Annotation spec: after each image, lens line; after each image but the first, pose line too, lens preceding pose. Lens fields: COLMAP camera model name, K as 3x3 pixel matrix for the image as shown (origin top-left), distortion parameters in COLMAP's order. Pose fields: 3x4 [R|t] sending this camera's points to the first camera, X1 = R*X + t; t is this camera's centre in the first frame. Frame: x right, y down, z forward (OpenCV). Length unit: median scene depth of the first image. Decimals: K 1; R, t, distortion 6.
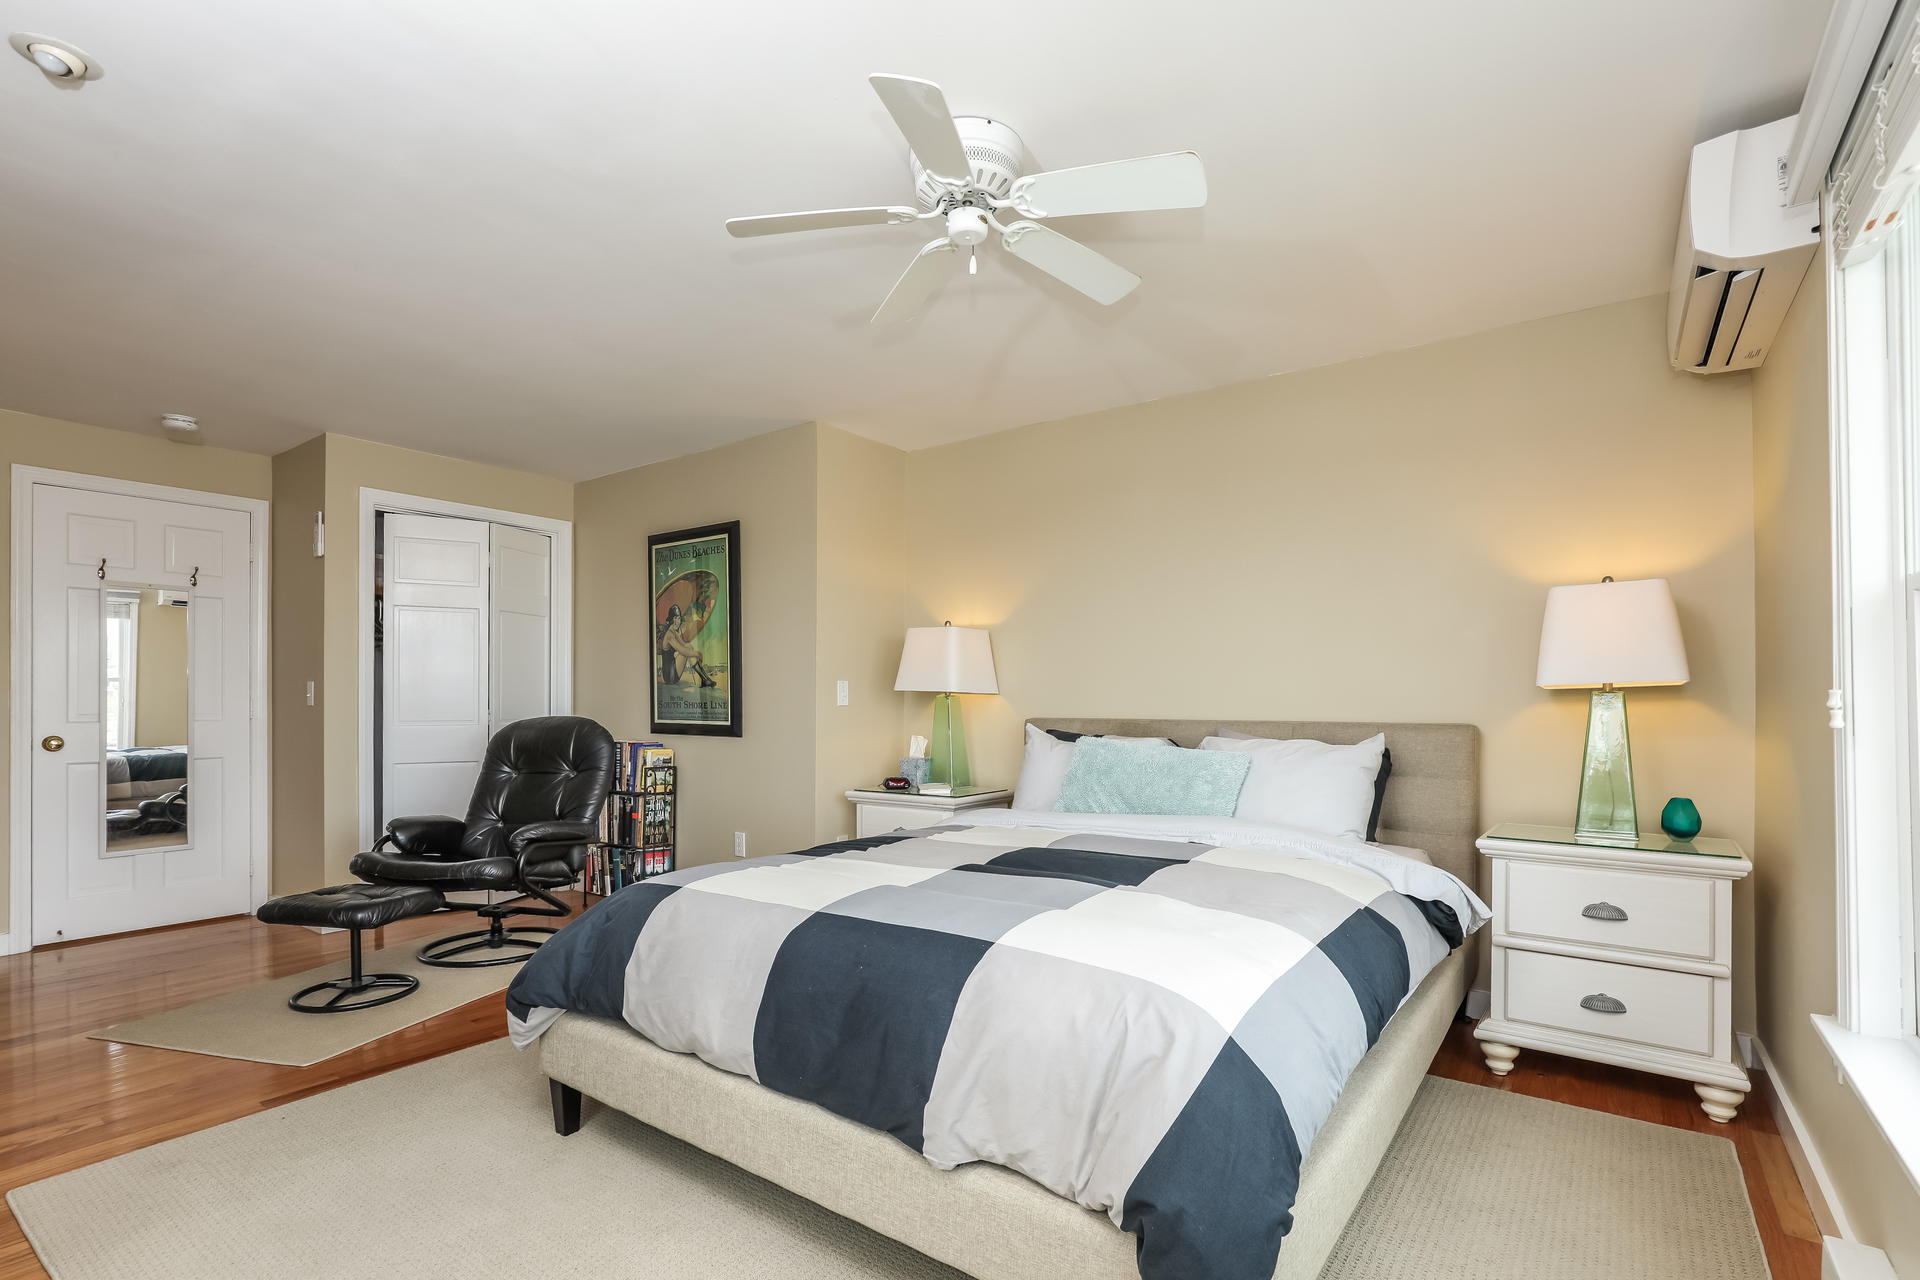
lens RADIAL K [[899.3, 0, 950.5], [0, 899.3, 704.2], [0, 0, 1]] dist [-0.000741, -0.000018]
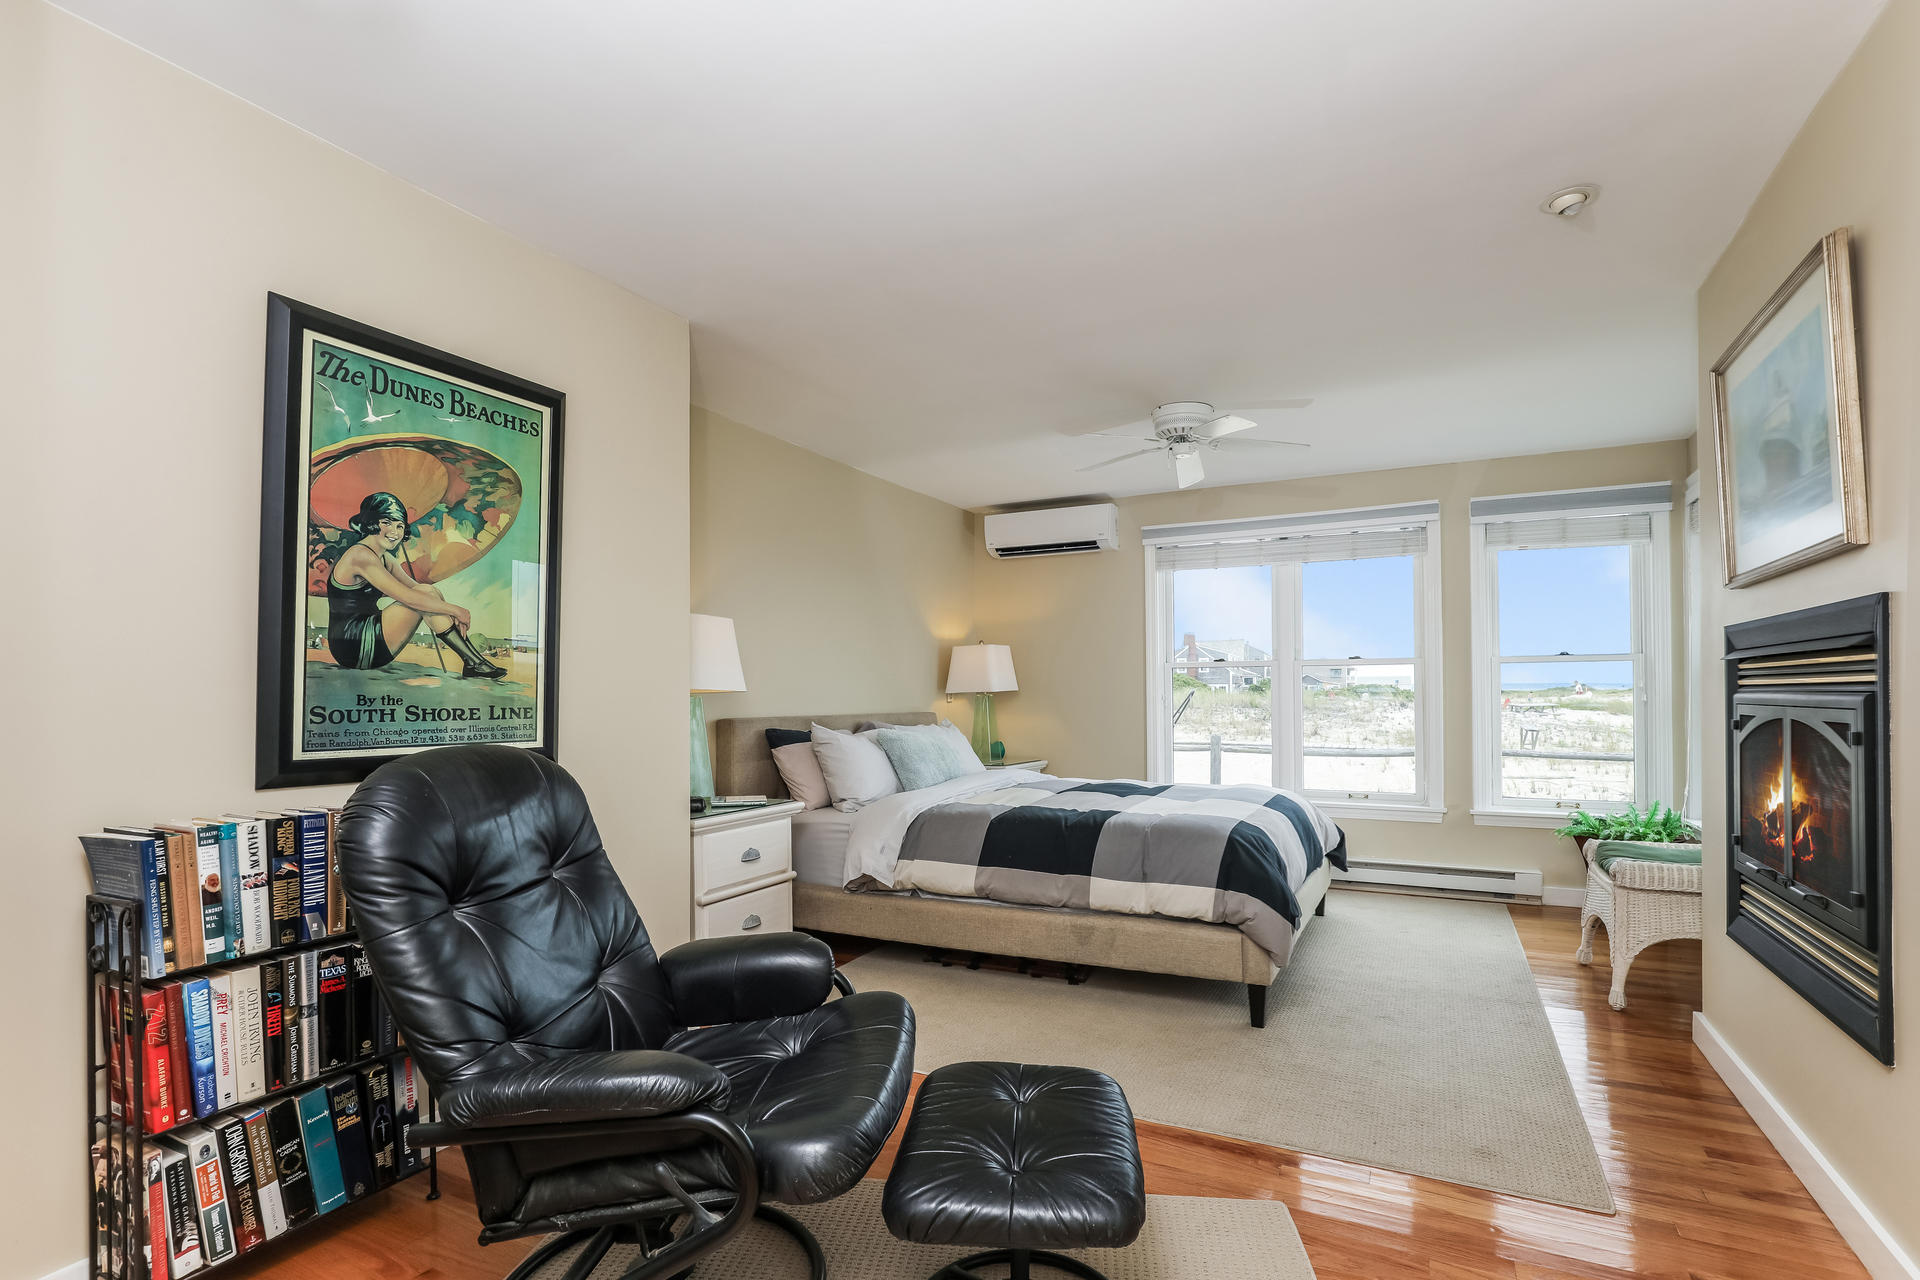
lens RADIAL K [[925.9, 0, 955.2], [0, 925.9, 688.4], [0, 0, 1]] dist [0.001522, 0.000223]
pose [[-0.156936, 0.013614, 0.987515, -0.815716], [0.012710, 0.999850, -0.011764, -0.003477], [-0.987527, 0.010705, -0.157086, 0.796909]]
